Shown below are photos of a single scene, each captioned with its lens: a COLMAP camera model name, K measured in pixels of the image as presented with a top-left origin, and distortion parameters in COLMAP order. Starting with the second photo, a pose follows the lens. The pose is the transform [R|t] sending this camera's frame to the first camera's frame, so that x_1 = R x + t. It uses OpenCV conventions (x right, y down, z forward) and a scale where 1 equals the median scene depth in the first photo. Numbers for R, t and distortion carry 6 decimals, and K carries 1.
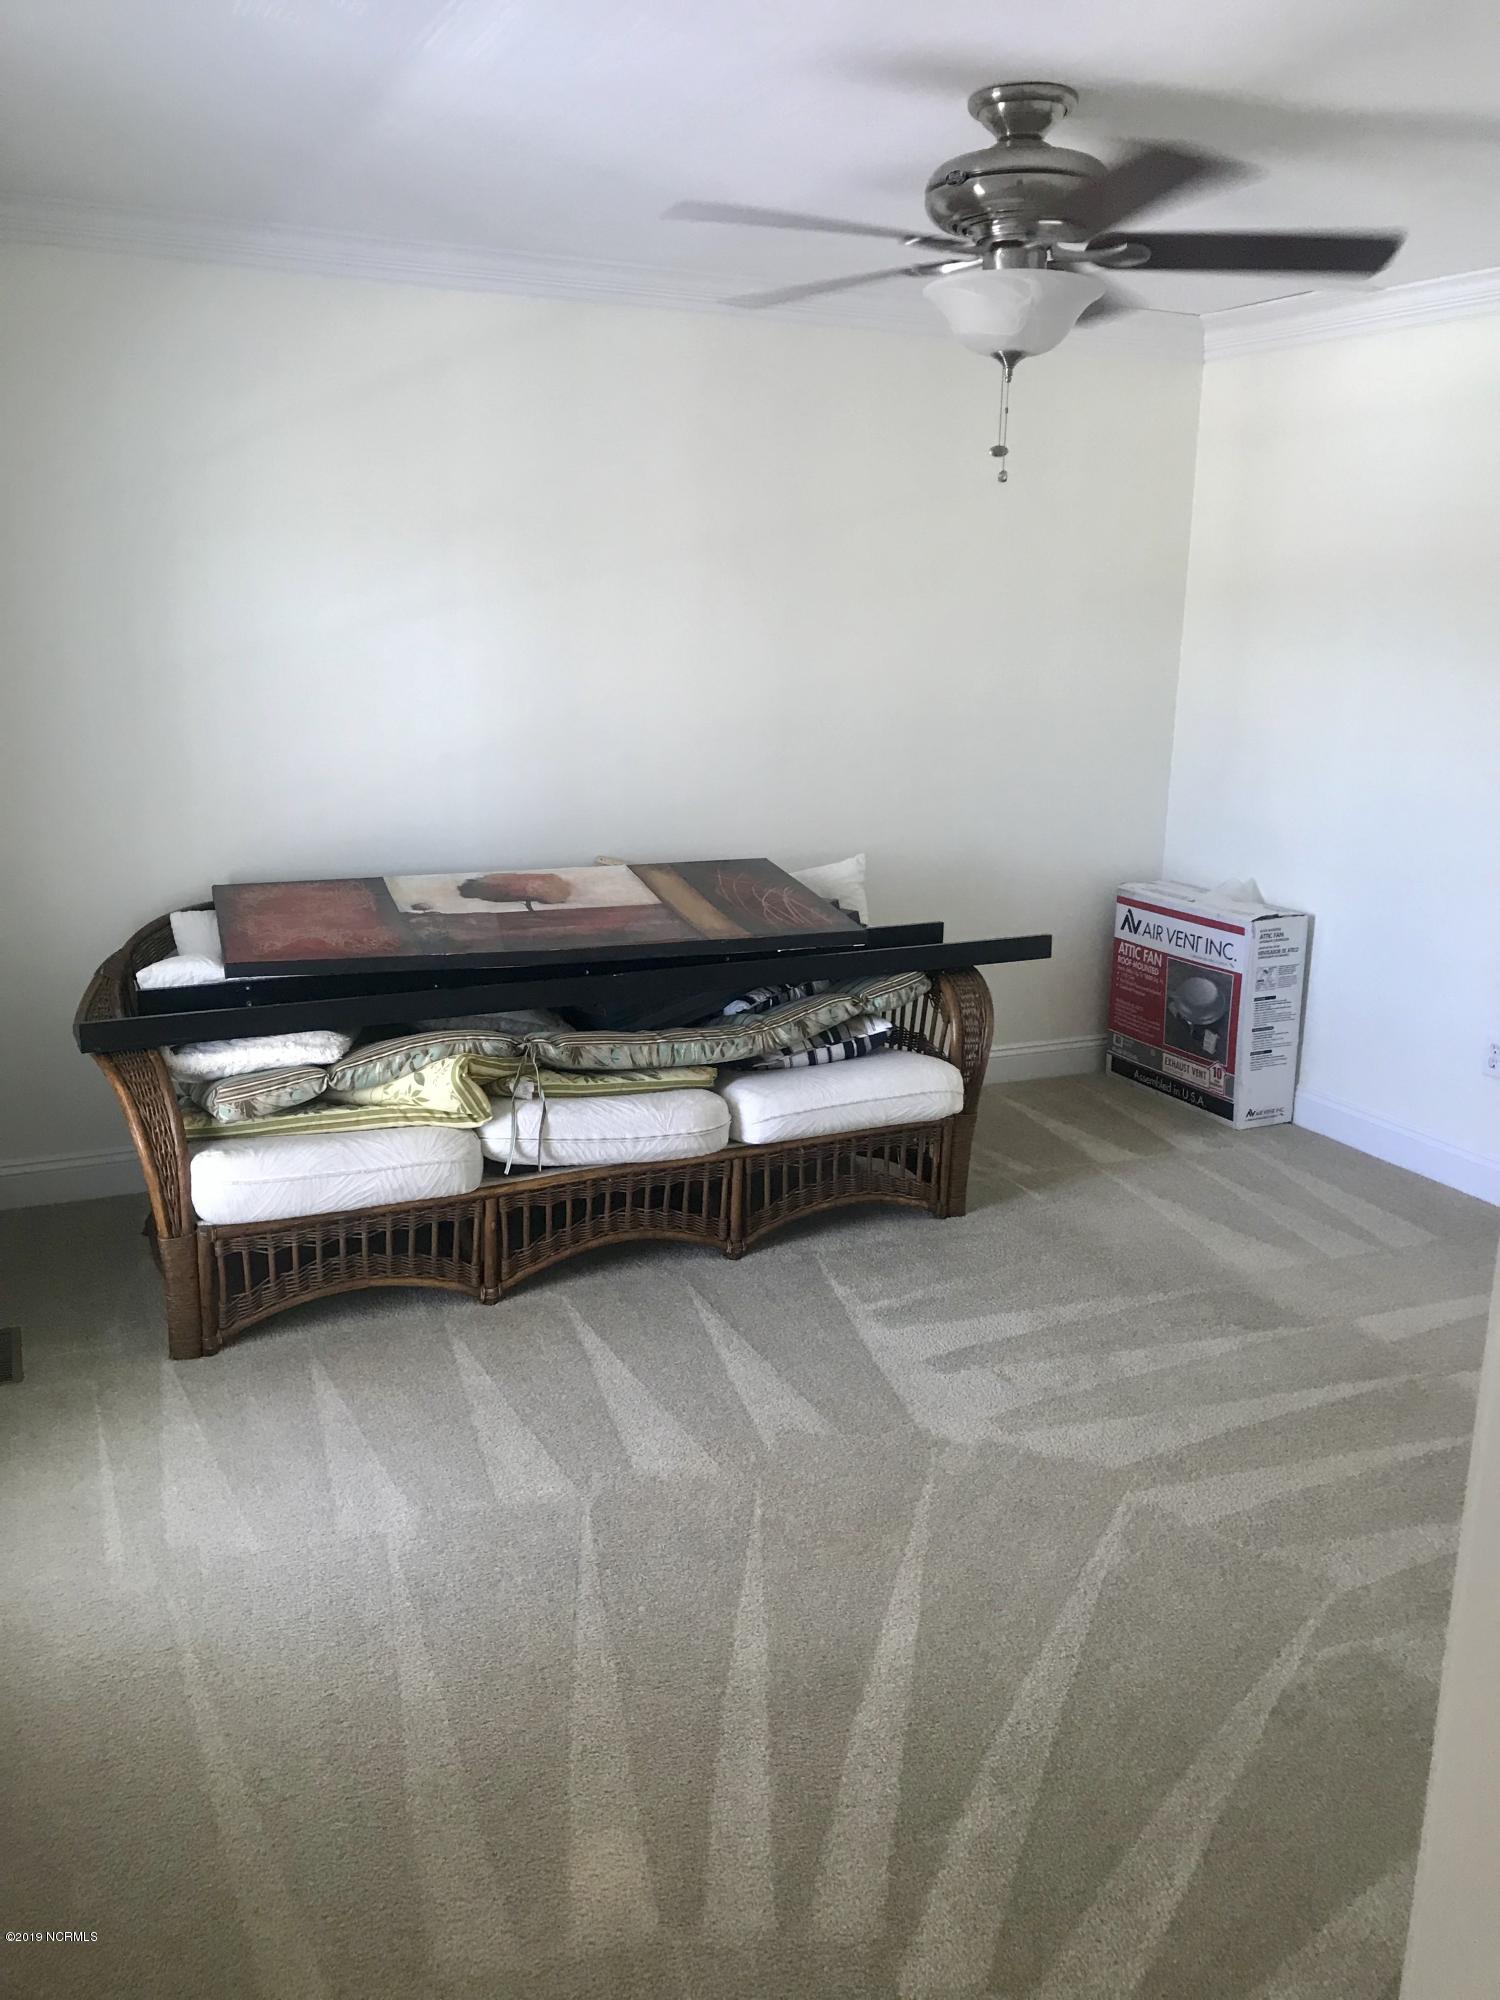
lens RADIAL K [[1675.3, 0, 747.0], [0, 1675.3, 1003.2], [0, 0, 1]] dist [0.003254, -0.010271]
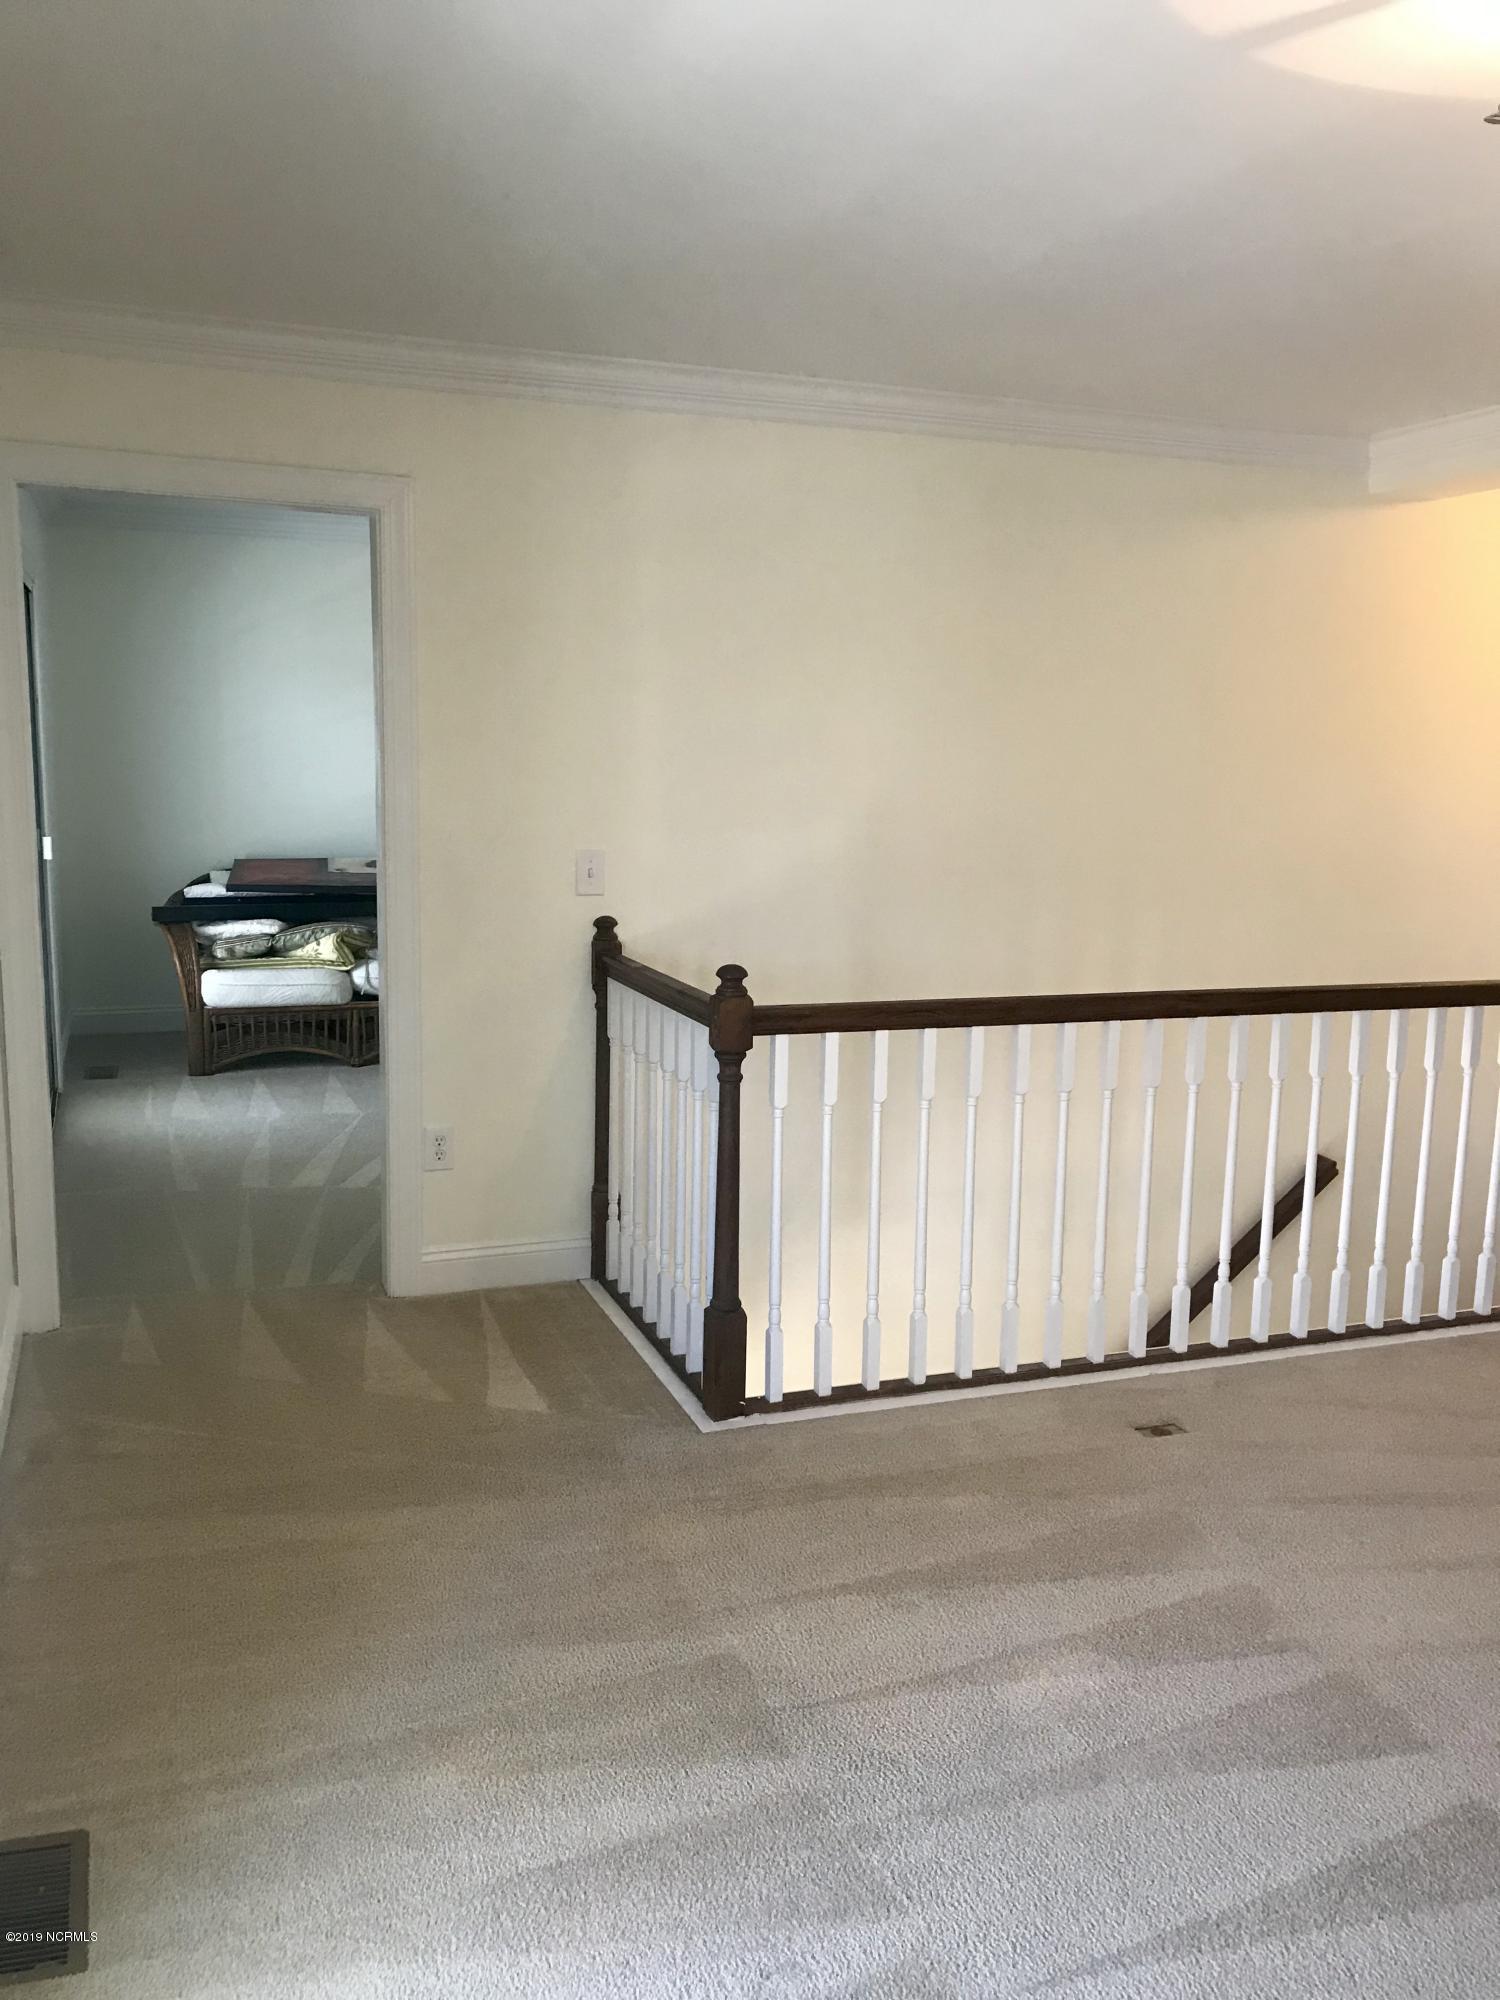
lens RADIAL K [[1675.3, 0, 761.4], [0, 1675.3, 1003.3], [0, 0, 1]] dist [0.003254, -0.010271]
pose [[0.997201, 0.020419, -0.071919, 0.478599], [-0.025074, 0.997607, -0.064432, 0.232456], [0.070431, 0.066055, 0.995327, -0.951876]]
